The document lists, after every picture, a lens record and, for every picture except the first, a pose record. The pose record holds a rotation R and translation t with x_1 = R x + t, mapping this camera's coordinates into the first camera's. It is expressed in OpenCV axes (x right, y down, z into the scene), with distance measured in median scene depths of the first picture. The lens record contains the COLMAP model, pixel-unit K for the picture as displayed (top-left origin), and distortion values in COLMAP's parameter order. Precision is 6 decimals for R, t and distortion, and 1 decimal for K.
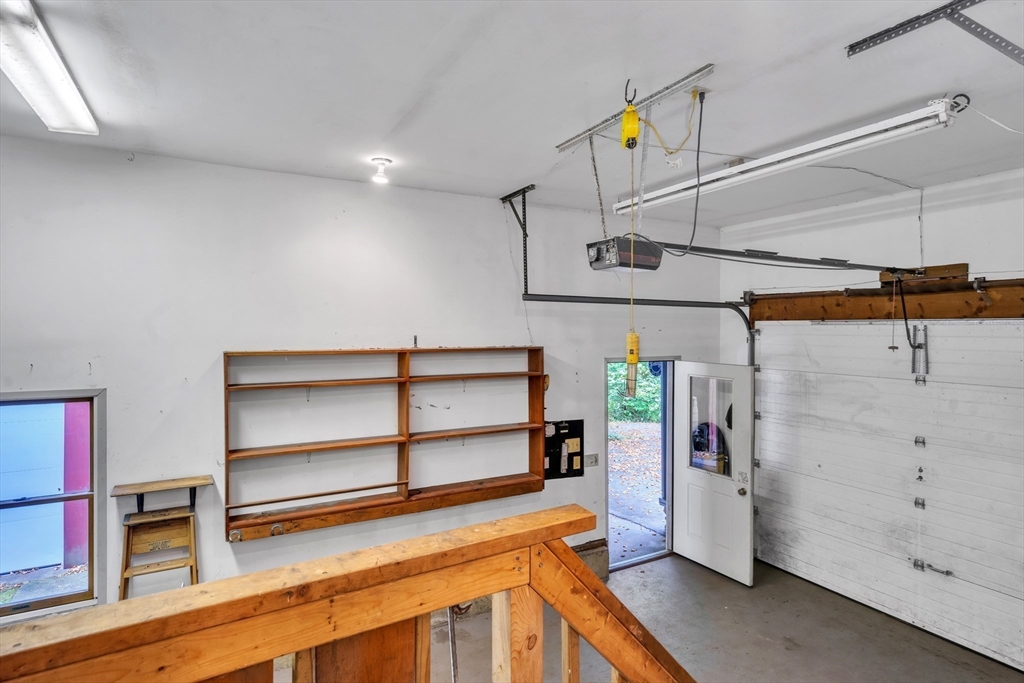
lens RADIAL K [[548.6, 0, 527.0], [0, 548.6, 335.9], [0, 0, 1]] dist [-0.001043, -0.000079]
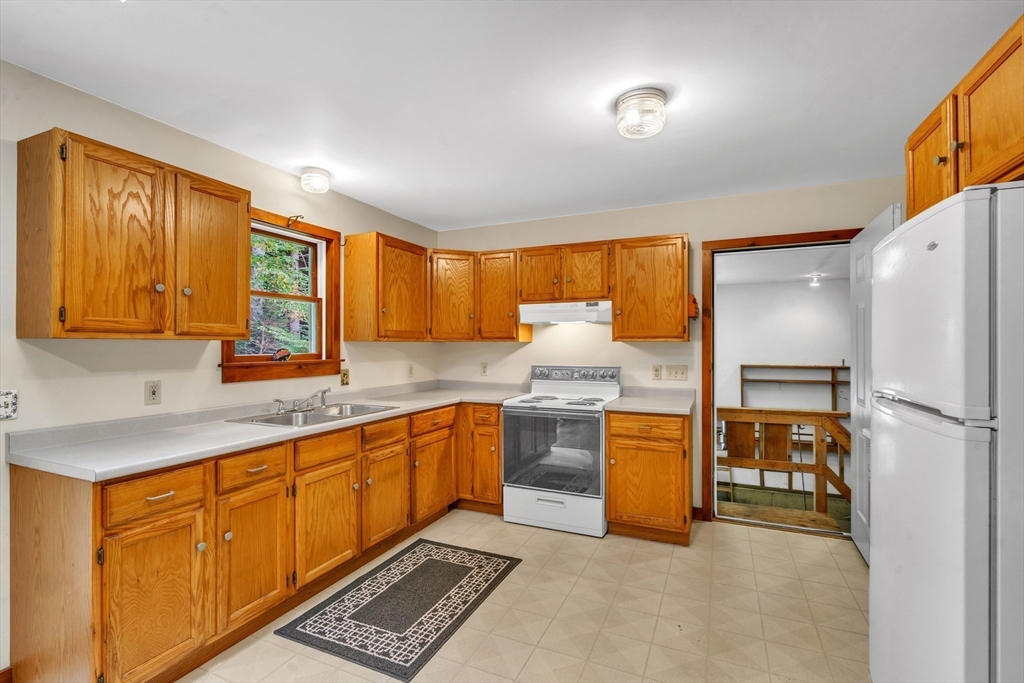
lens RADIAL K [[462.5, 0, 514.8], [0, 462.5, 343.8], [0, 0, 1]] dist [-0.002657, 0.000710]
pose [[0.583871, -0.002683, -0.811842, 0.402035], [-0.009681, 0.999900, -0.010267, -0.024696], [0.811789, 0.013854, 0.583787, -0.775296]]
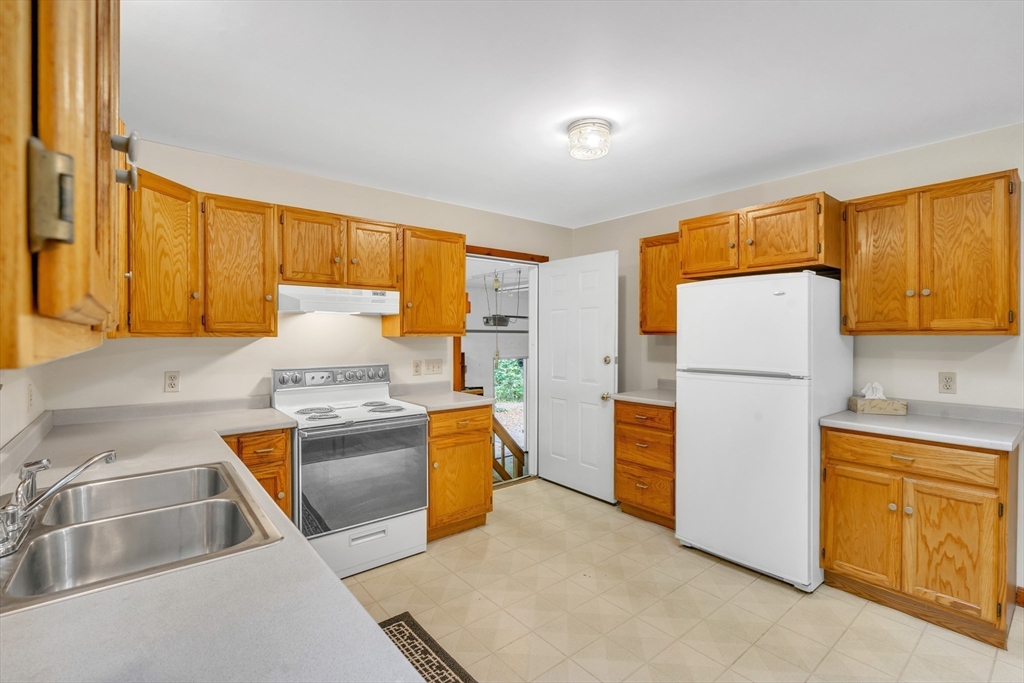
lens RADIAL K [[468.4, 0, 512.3], [0, 468.4, 337.7], [0, 0, 1]] dist [-0.003384, 0.000016]
pose [[0.986961, -0.002128, 0.160948, -0.086312], [0.002735, 0.999990, -0.003550, -0.033735], [-0.160939, 0.003944, 0.986956, -0.921324]]
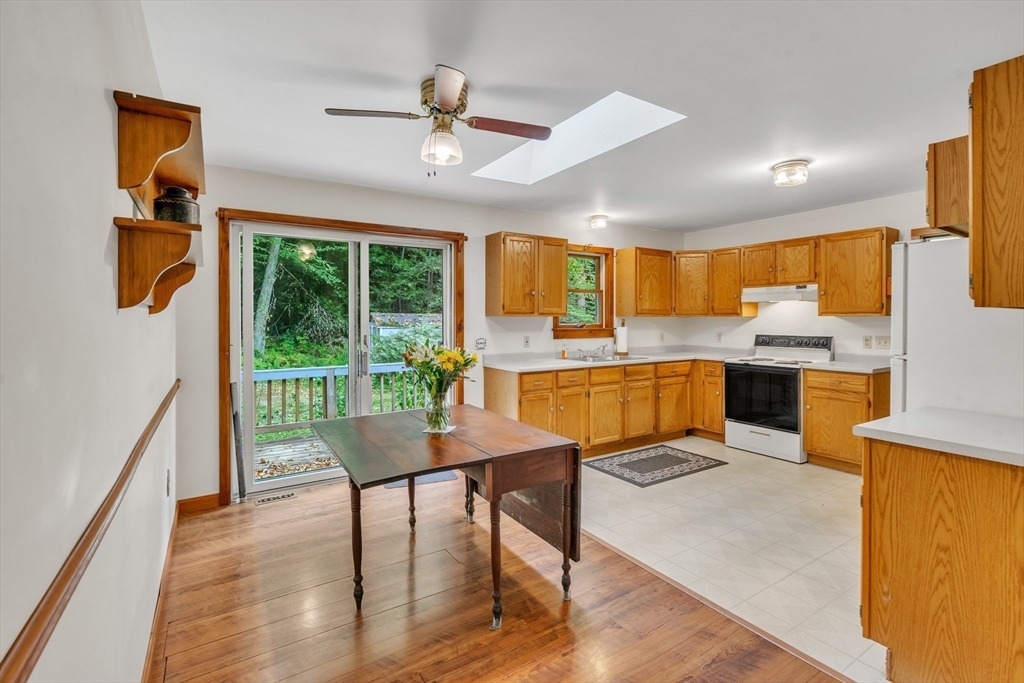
lens RADIAL K [[475.4, 0, 518.4], [0, 475.4, 321.1], [0, 0, 1]] dist [0.000127, 0.000875]
pose [[0.049632, 0.003913, -0.998760, 0.848313], [-0.012039, 0.999922, 0.003319, -0.023236], [0.998695, 0.011859, 0.049675, -0.874999]]
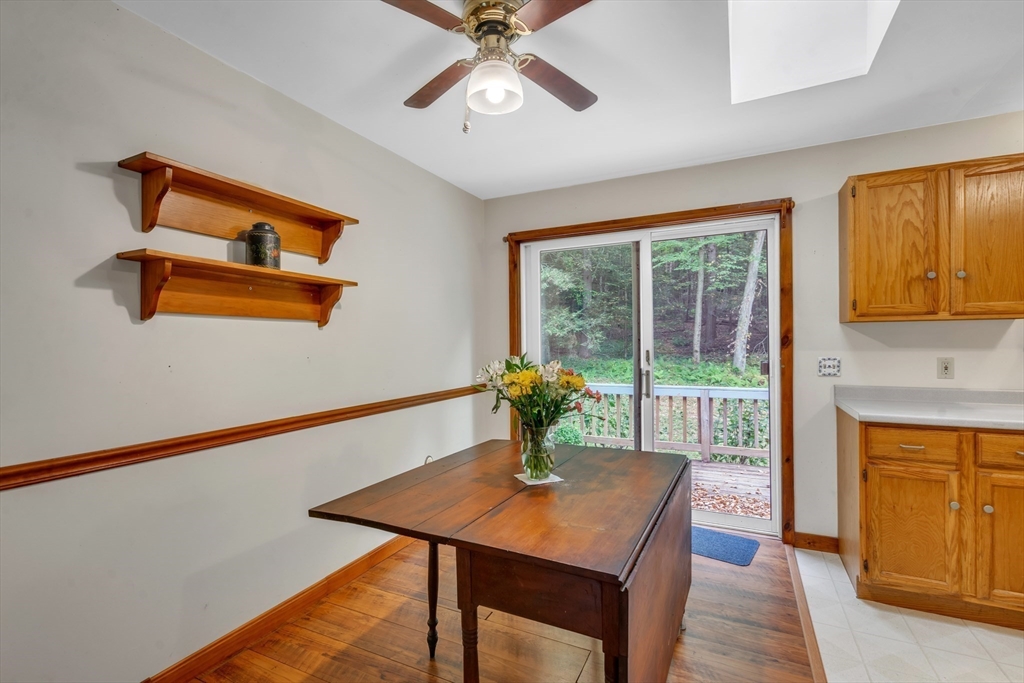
lens RADIAL K [[462.5, 0, 514.8], [0, 462.5, 343.8], [0, 0, 1]] dist [-0.002657, 0.000710]
pose [[-0.831900, 0.012140, -0.554793, 0.514949], [0.004100, 0.999868, 0.015733, -0.013301], [0.554910, 0.010814, -0.831840, -0.622524]]
